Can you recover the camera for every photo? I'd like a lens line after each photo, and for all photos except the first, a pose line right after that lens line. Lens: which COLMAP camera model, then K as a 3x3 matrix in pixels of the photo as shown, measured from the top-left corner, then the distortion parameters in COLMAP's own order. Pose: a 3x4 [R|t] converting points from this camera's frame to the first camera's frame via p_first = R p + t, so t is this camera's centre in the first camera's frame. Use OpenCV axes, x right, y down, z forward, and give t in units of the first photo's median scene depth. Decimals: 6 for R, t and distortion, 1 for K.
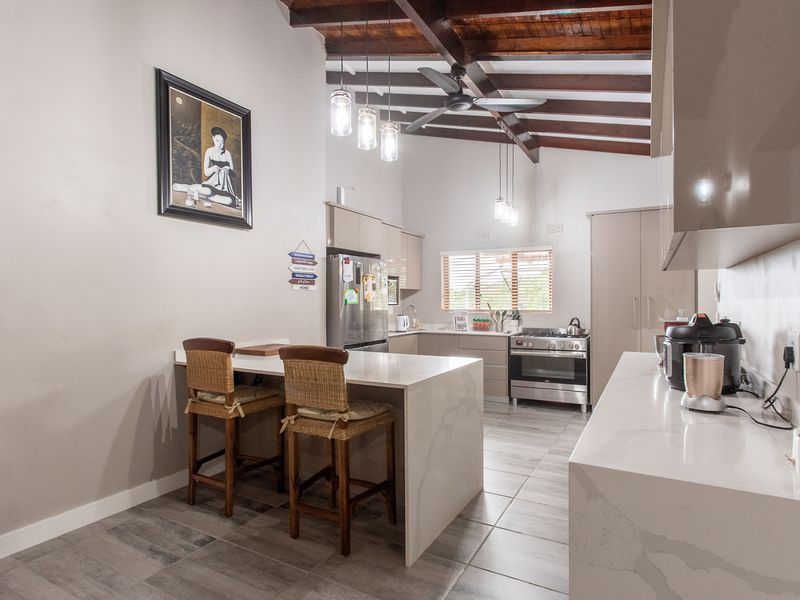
lens RADIAL K [[441.6, 0, 400.0], [0, 441.6, 300.0], [0, 0, 1]] dist [0.000159, 0.000034]
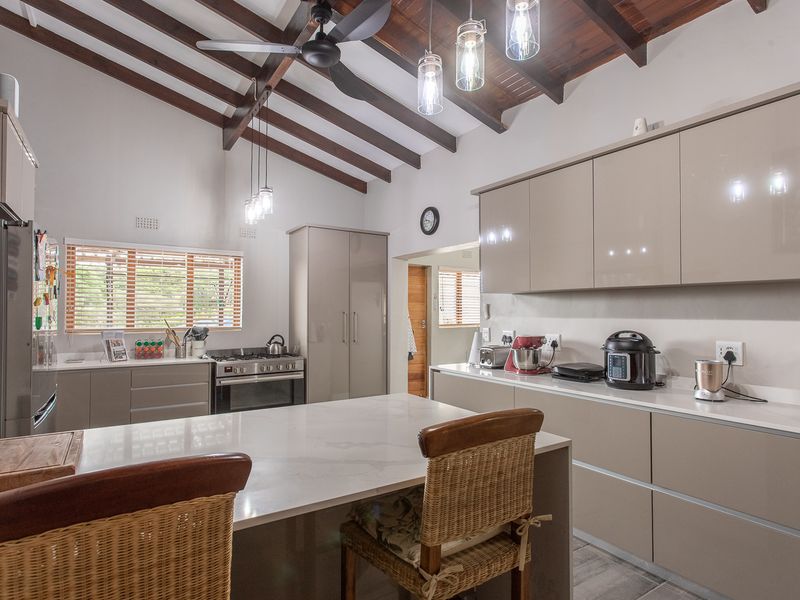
lens RADIAL K [[441.6, 0, 400.0], [0, 441.6, 300.0], [0, 0, 1]] dist [0.000159, 0.000034]
pose [[0.457185, 0.031186, 0.888825, -0.647001], [-0.009050, 0.999496, -0.030414, -0.016685], [-0.889326, 0.005861, 0.457237, 0.747250]]
